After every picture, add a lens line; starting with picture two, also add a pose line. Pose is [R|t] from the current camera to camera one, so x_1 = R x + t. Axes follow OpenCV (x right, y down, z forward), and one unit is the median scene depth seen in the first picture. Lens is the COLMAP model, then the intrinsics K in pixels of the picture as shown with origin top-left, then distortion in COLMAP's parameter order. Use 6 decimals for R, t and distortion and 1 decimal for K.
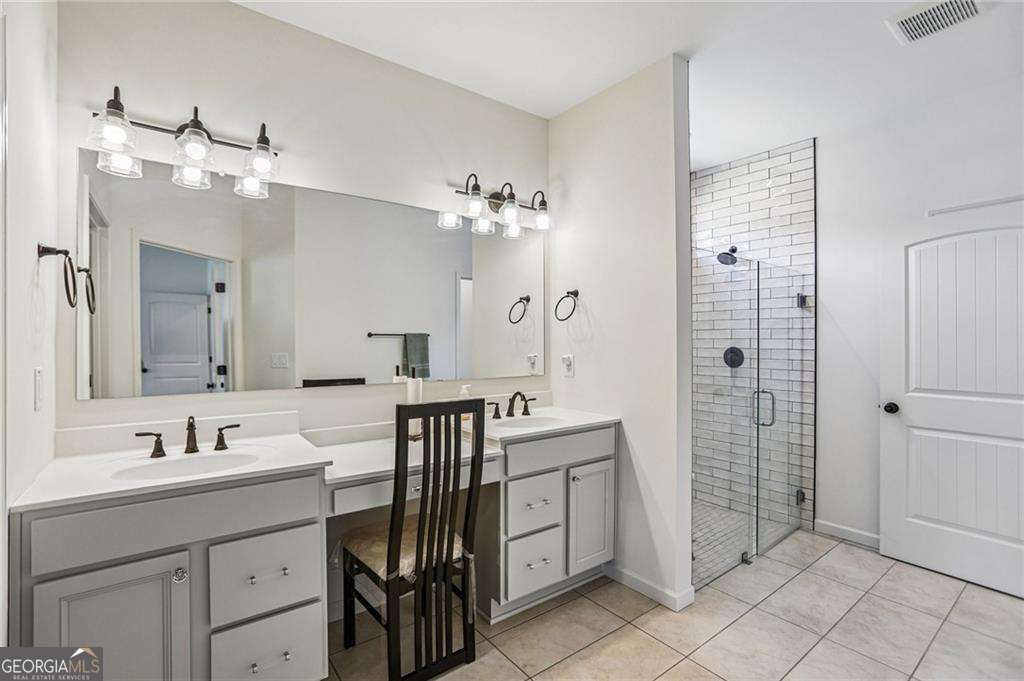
lens RADIAL K [[471.8, 0, 509.7], [0, 471.8, 342.8], [0, 0, 1]] dist [-0.058659, 0.028416]
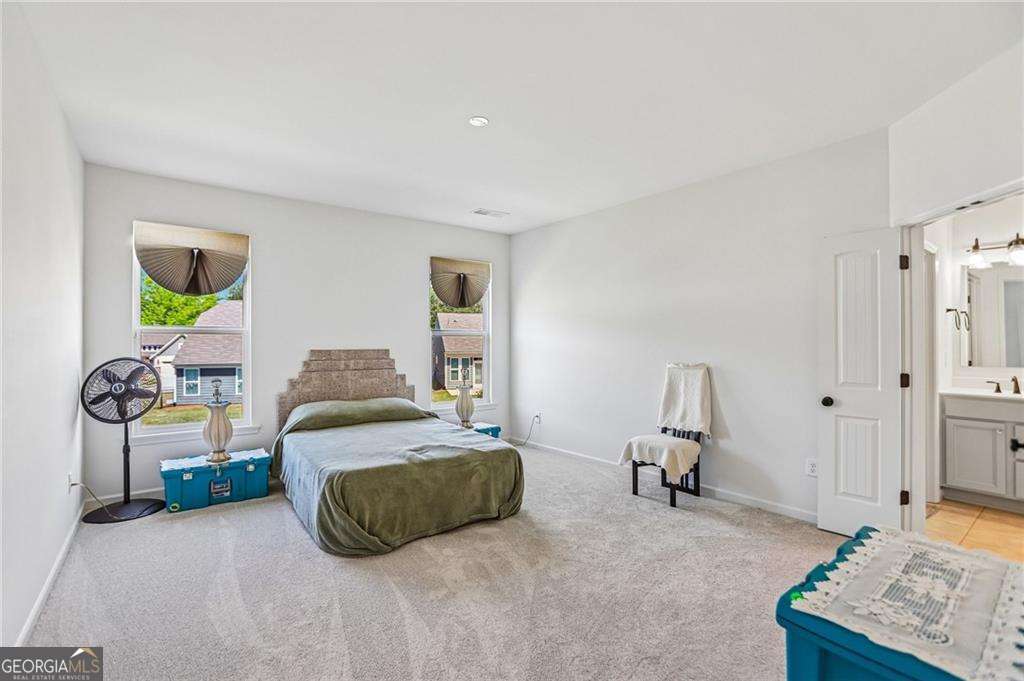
lens RADIAL K [[471.8, 0, 509.7], [0, 471.8, 342.8], [0, 0, 1]] dist [-0.058659, 0.028416]
pose [[0.029678, 0.001390, -0.999559, 0.995534], [0.000959, 0.999999, 0.001419, -0.003696], [0.999559, -0.001001, 0.029677, -1.032675]]
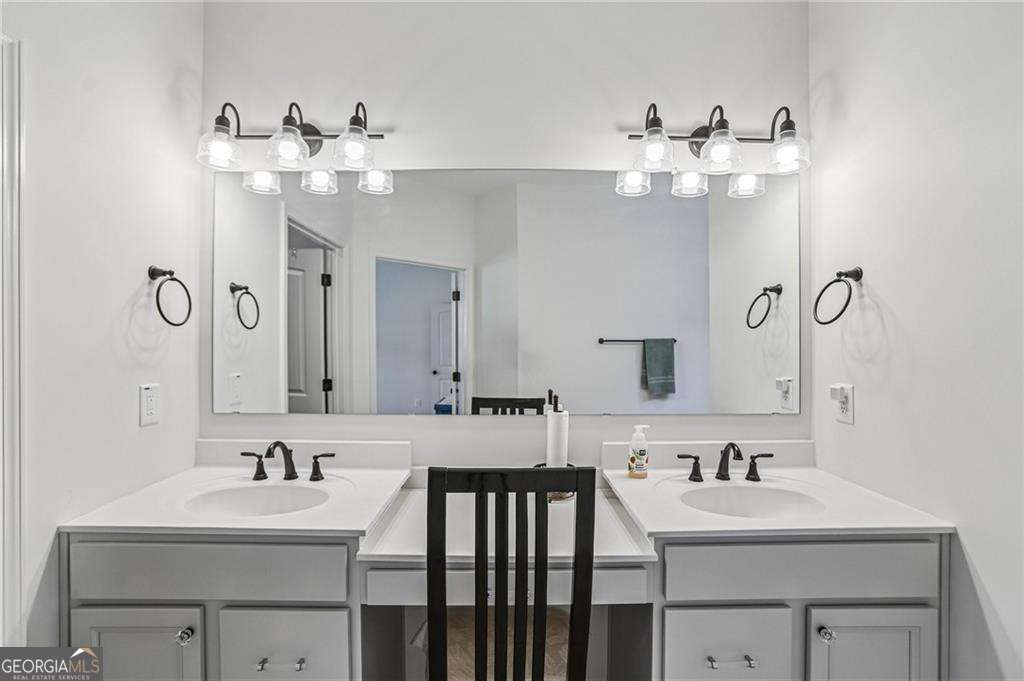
lens RADIAL K [[471.8, 0, 509.7], [0, 471.8, 342.8], [0, 0, 1]] dist [-0.058659, 0.028416]
pose [[0.804800, 0.004555, -0.593529, 0.146894], [-0.004401, 0.999989, 0.001707, -0.025744], [0.593530, 0.001238, 0.804811, 0.357733]]
